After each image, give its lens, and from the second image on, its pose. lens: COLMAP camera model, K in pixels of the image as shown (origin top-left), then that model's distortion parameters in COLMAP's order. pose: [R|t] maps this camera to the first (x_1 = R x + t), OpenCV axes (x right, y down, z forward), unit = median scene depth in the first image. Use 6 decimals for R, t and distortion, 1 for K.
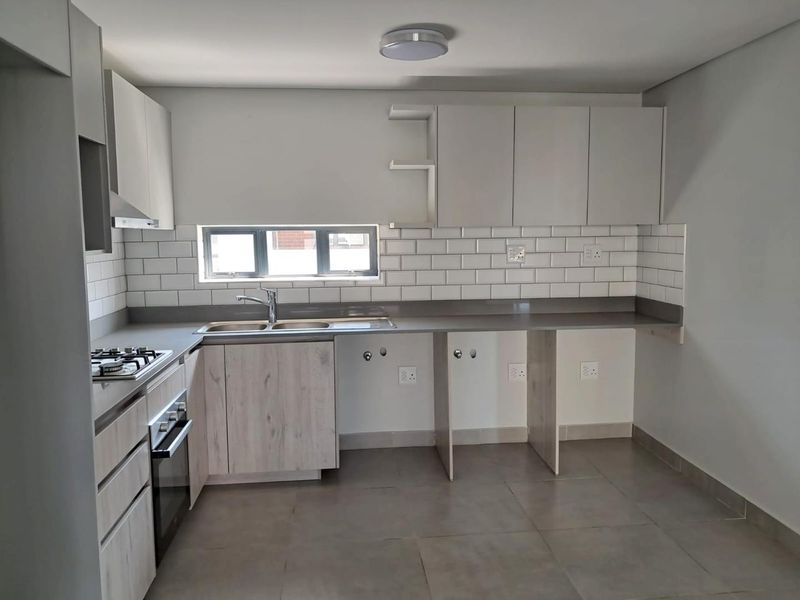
lens RADIAL K [[619.1, 0, 399.1], [0, 619.1, 297.8], [0, 0, 1]] dist [0.068273, -0.008345]
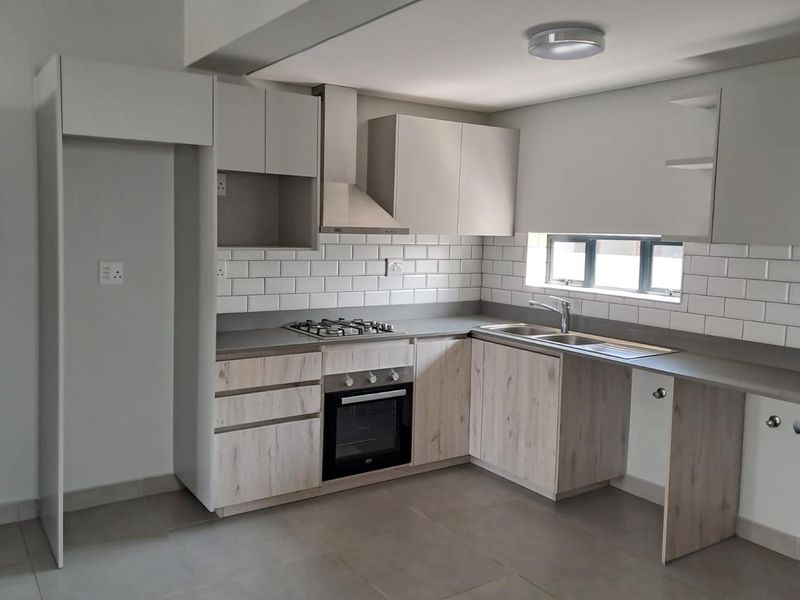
lens RADIAL K [[680.3, 0, 395.3], [0, 680.3, 281.6], [0, 0, 1]] dist [-0.013477, -0.003961]
pose [[0.439250, 0.089297, -0.893916, 0.629438], [-0.119778, 0.991985, 0.040238, -0.051313], [0.890344, 0.089397, 0.446425, 0.275614]]
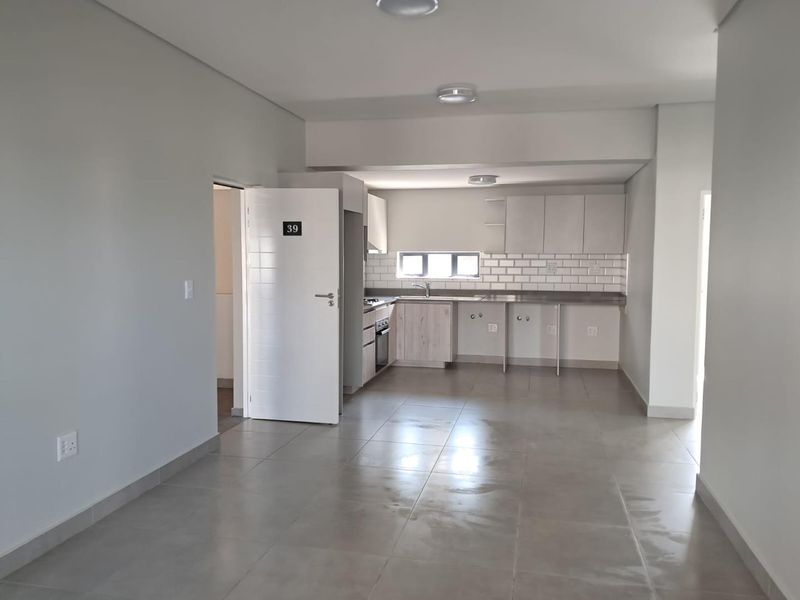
lens RADIAL K [[629.9, 0, 401.0], [0, 629.9, 301.1], [0, 0, 1]] dist [0.034644, -0.031620]
pose [[0.948385, 0.036687, -0.314991, 0.393567], [-0.045507, 0.998750, -0.020690, 0.102777], [0.313838, 0.033957, 0.948869, -1.090496]]
